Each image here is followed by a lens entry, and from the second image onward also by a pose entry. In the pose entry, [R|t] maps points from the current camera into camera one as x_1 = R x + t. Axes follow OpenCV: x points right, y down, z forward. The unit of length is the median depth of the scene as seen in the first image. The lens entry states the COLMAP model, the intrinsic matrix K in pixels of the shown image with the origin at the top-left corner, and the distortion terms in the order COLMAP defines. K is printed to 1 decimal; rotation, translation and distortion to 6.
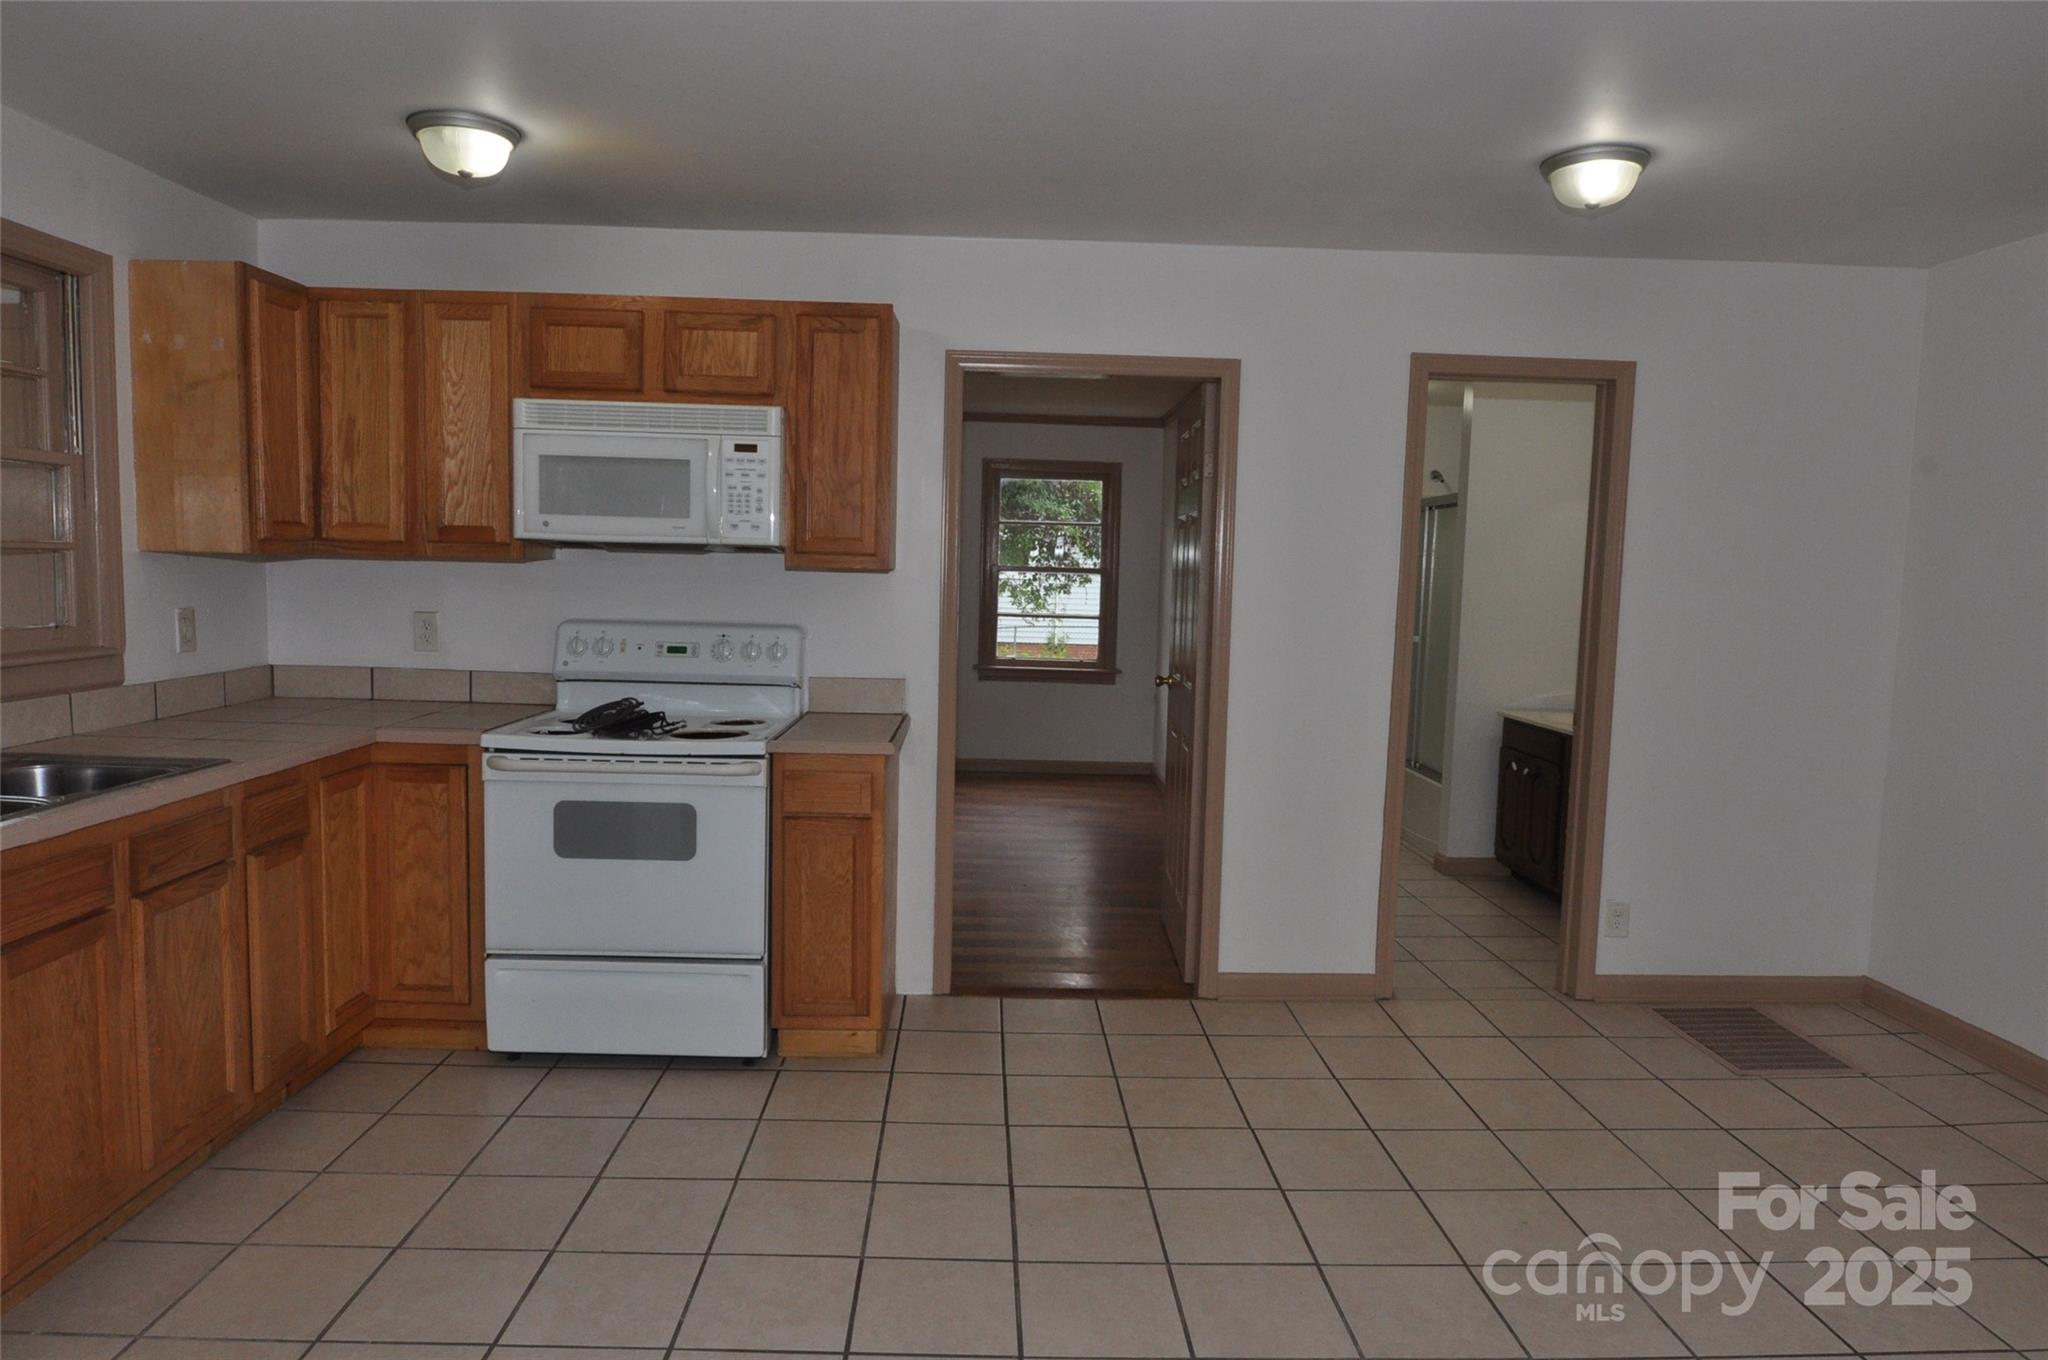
lens RADIAL K [[1246.7, 0, 1017.2], [0, 1246.7, 683.7], [0, 0, 1]] dist [-0.004128, -0.003268]
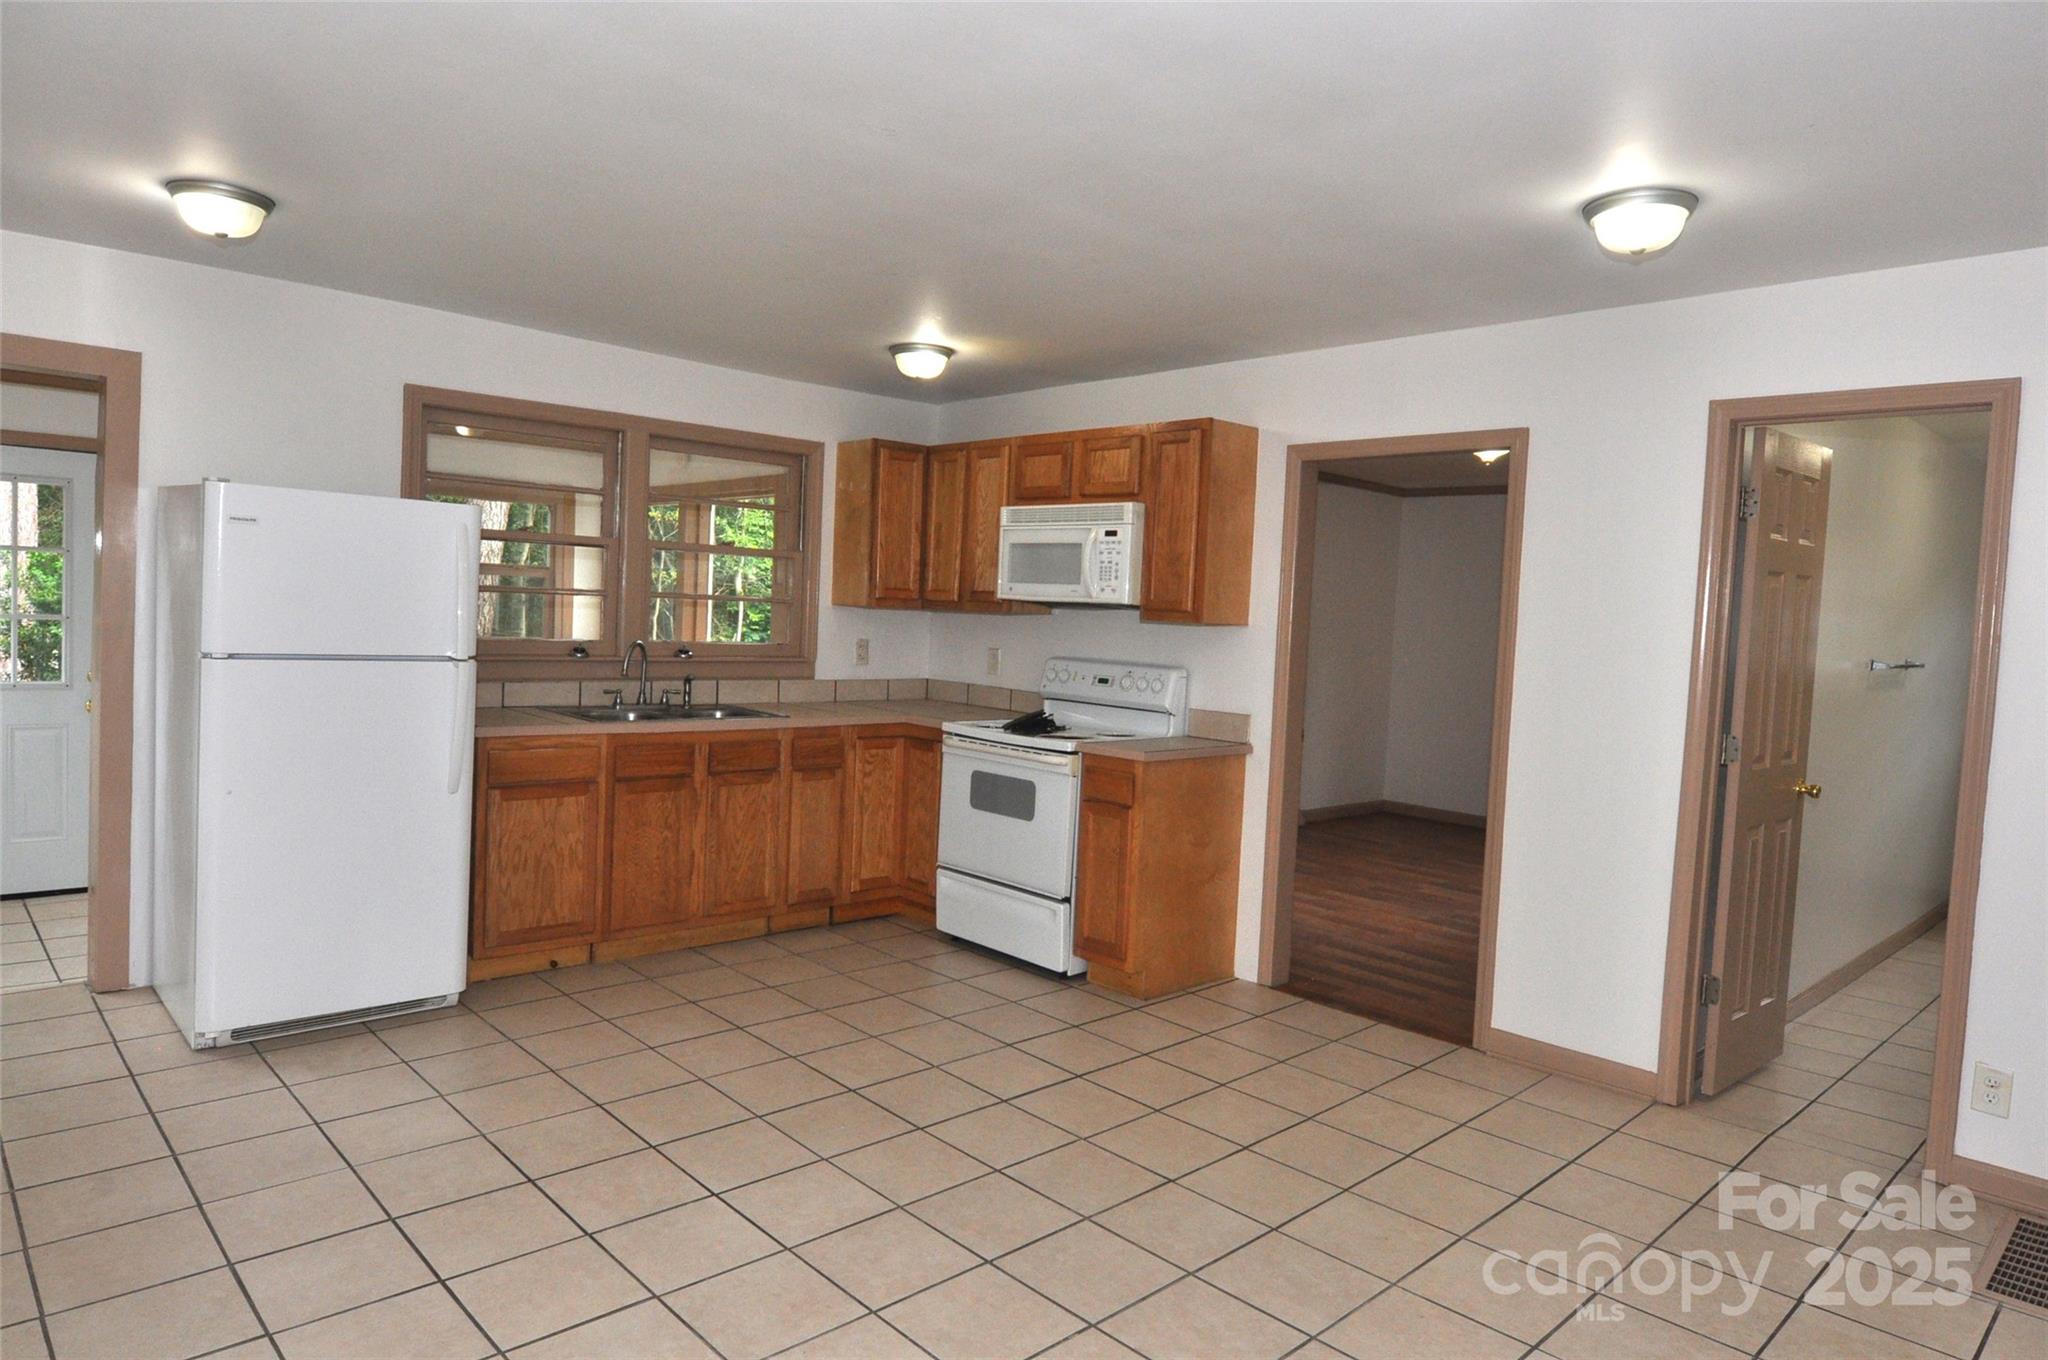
lens RADIAL K [[1246.7, 0, 1019.4], [0, 1246.7, 677.6], [0, 0, 1]] dist [-0.004128, -0.003268]
pose [[0.666999, 0.046320, -0.743617, 0.742228], [-0.098154, 0.994830, -0.026073, 0.015459], [0.738565, 0.090380, 0.668097, 0.018858]]
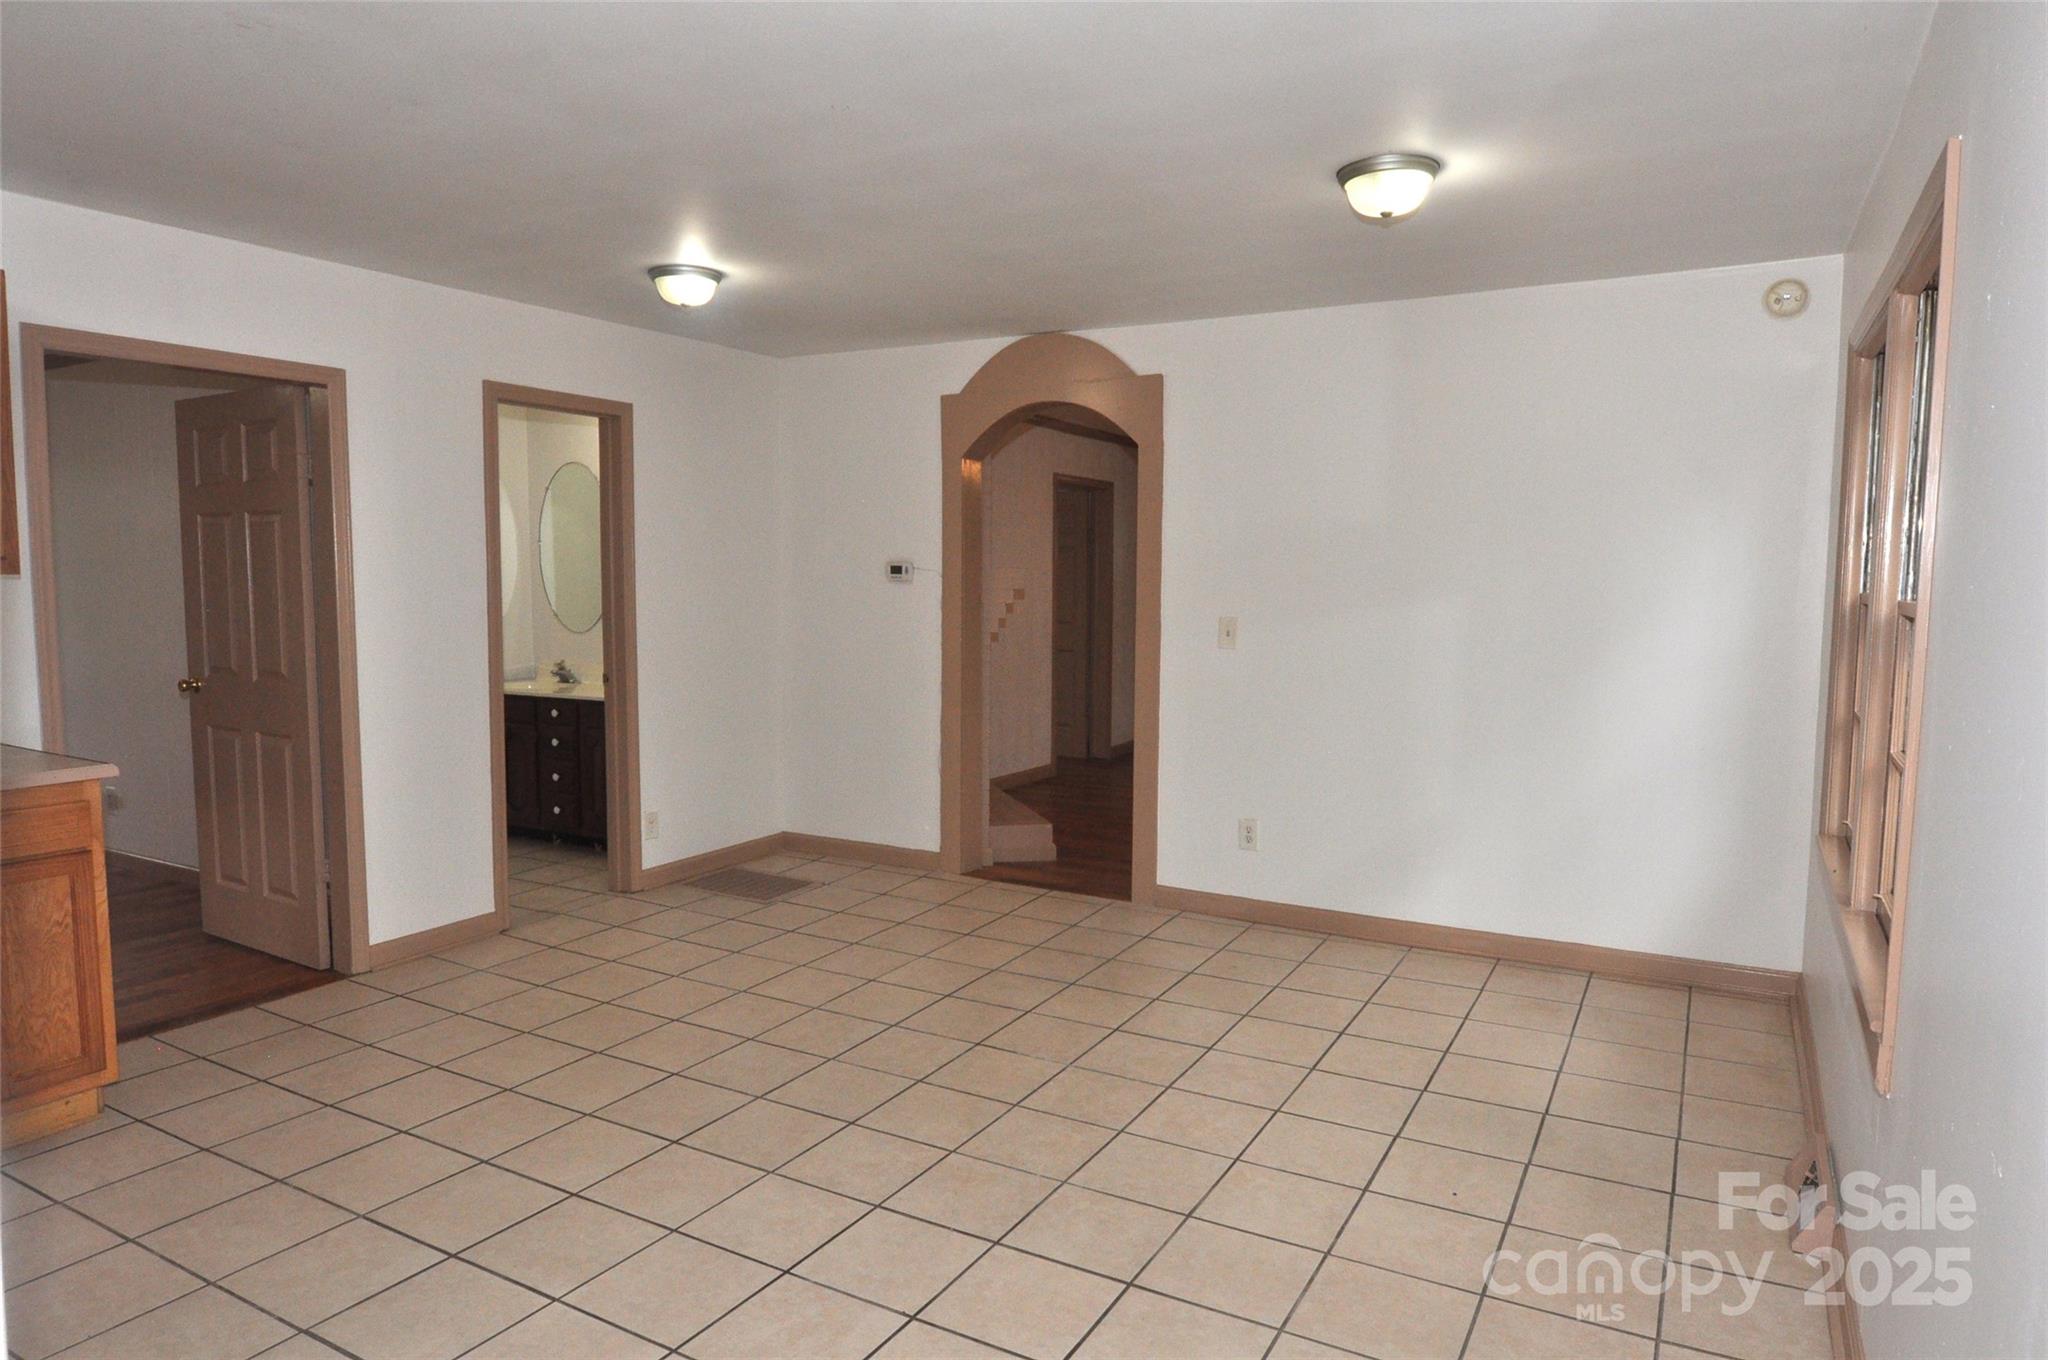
lens RADIAL K [[1246.7, 0, 1032.7], [0, 1246.7, 684.6], [0, 0, 1]] dist [-0.004128, -0.003268]
pose [[0.520156, -0.097302, 0.848510, -0.489101], [0.081238, 0.994621, 0.064257, -0.013722], [-0.850199, 0.035508, 0.525263, -0.053872]]
